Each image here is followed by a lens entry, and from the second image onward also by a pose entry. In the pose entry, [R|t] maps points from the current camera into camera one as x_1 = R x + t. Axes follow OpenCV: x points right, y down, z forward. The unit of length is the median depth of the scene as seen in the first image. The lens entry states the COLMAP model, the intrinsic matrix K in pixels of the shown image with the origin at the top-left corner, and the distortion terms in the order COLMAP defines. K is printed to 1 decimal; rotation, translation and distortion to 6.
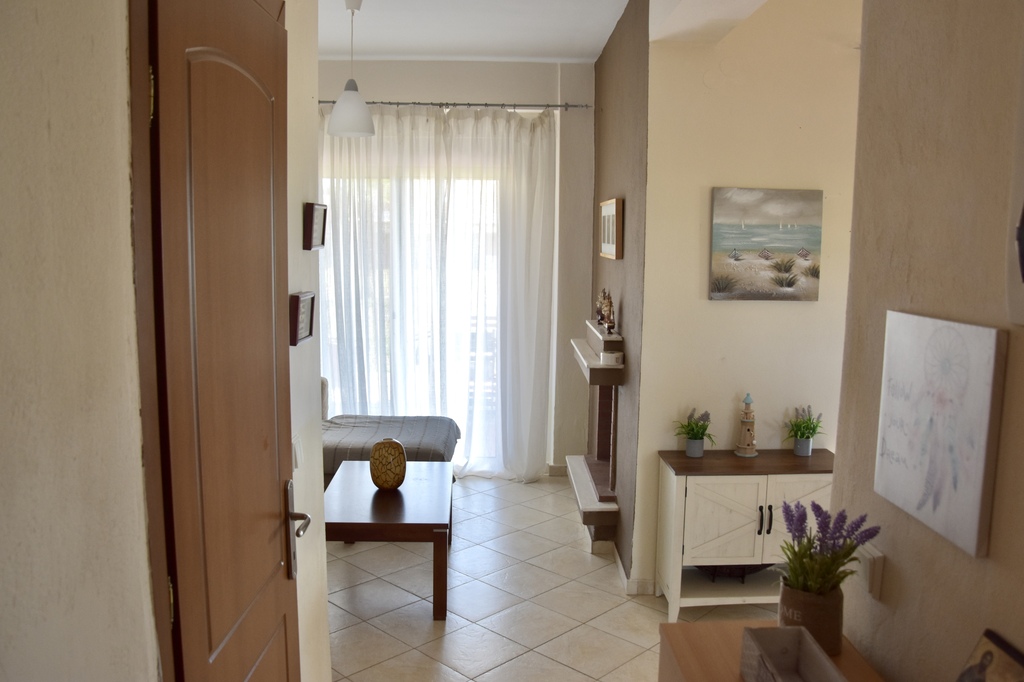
lens RADIAL K [[813.9, 0, 517.8], [0, 813.9, 348.3], [0, 0, 1]] dist [-0.146871, 0.109981]
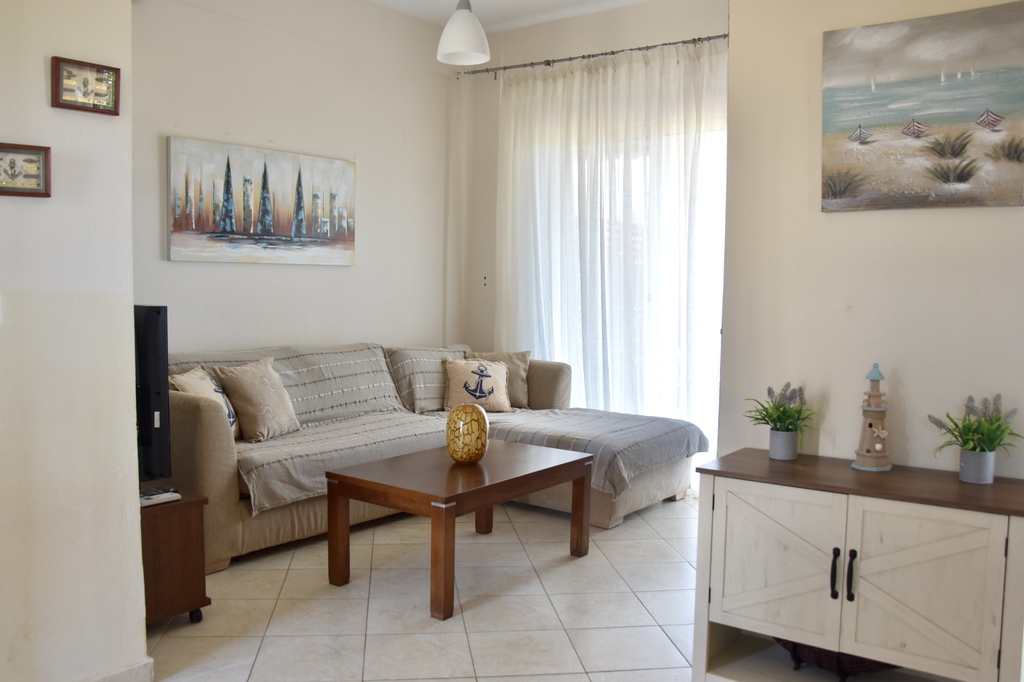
lens RADIAL K [[849.6, 0, 496.1], [0, 849.6, 346.1], [0, 0, 1]] dist [-0.159116, 0.139197]
pose [[0.778185, 0.045100, -0.626414, 0.452420], [-0.085806, 0.995700, -0.034908, 0.088855], [0.622146, 0.080915, 0.778709, 0.352272]]
